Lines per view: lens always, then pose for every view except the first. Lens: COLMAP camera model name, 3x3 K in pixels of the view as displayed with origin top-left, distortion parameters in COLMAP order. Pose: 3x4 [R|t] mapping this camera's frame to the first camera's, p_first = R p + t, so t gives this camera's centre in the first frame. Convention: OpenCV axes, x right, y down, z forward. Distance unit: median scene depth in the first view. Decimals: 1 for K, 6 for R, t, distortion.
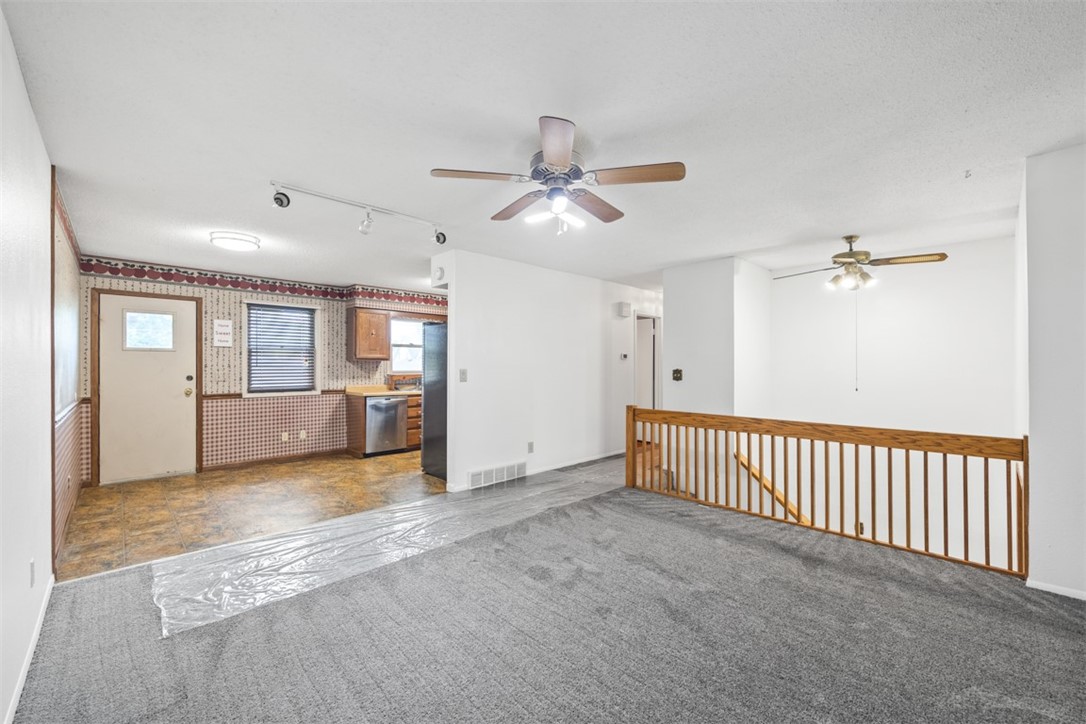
lens RADIAL K [[438.6, 0, 547.1], [0, 438.6, 366.5], [0, 0, 1]] dist [-0.000607, -0.000226]
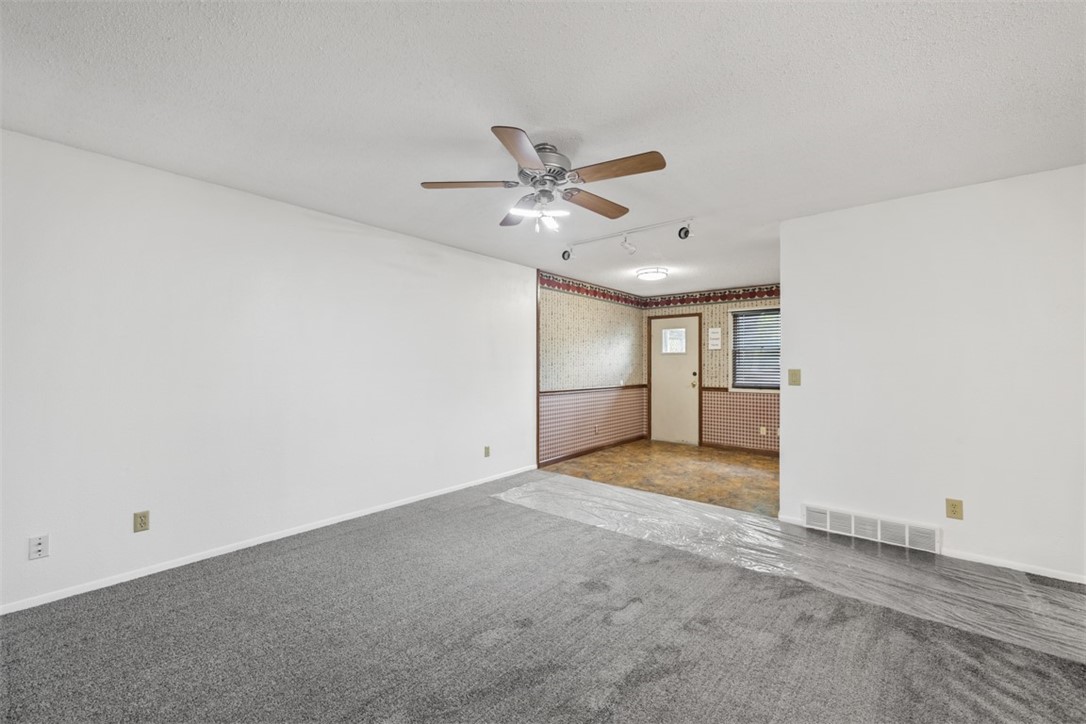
lens RADIAL K [[434.2, 0, 543.0], [0, 434.2, 362.0], [0, 0, 1]] dist [0.000251, 0.000133]
pose [[0.094145, -0.006208, -0.995539, 0.508499], [-0.002699, 0.999975, -0.006491, -0.000456], [0.995555, 0.003298, 0.094126, 0.451063]]
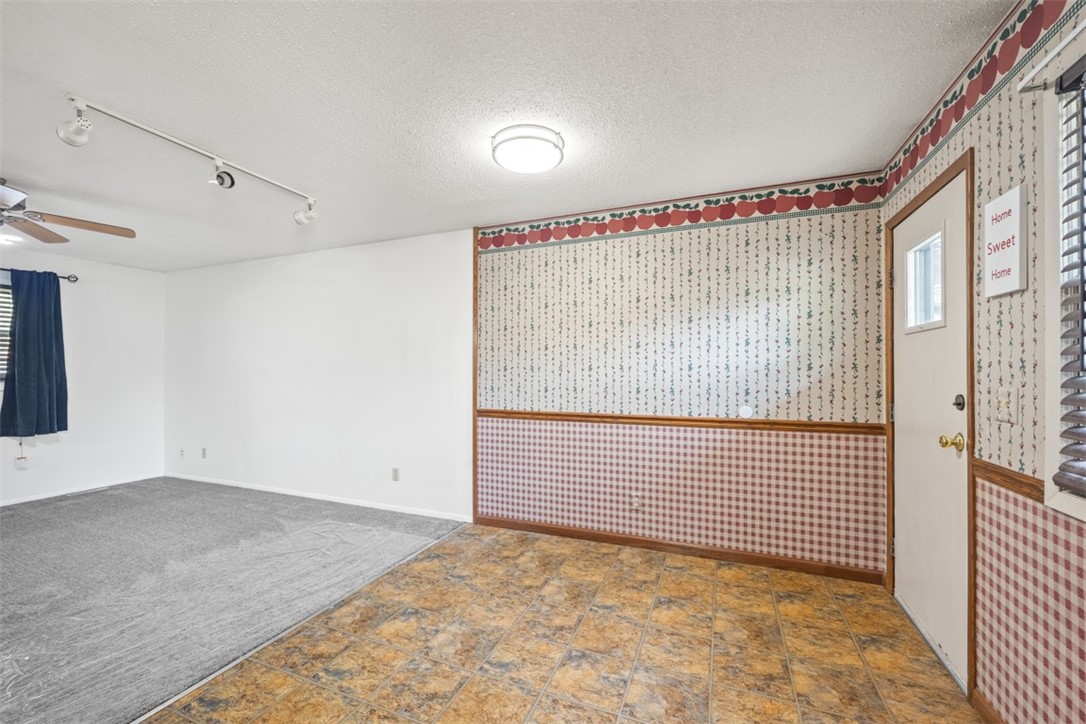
lens RADIAL K [[438.6, 0, 547.1], [0, 438.6, 366.5], [0, 0, 1]] dist [-0.000607, -0.000226]
pose [[-0.918167, -0.001347, -0.396191, -0.425966], [0.002176, 0.999962, -0.008441, 0.001018], [0.396187, -0.008612, -0.918129, 1.295768]]
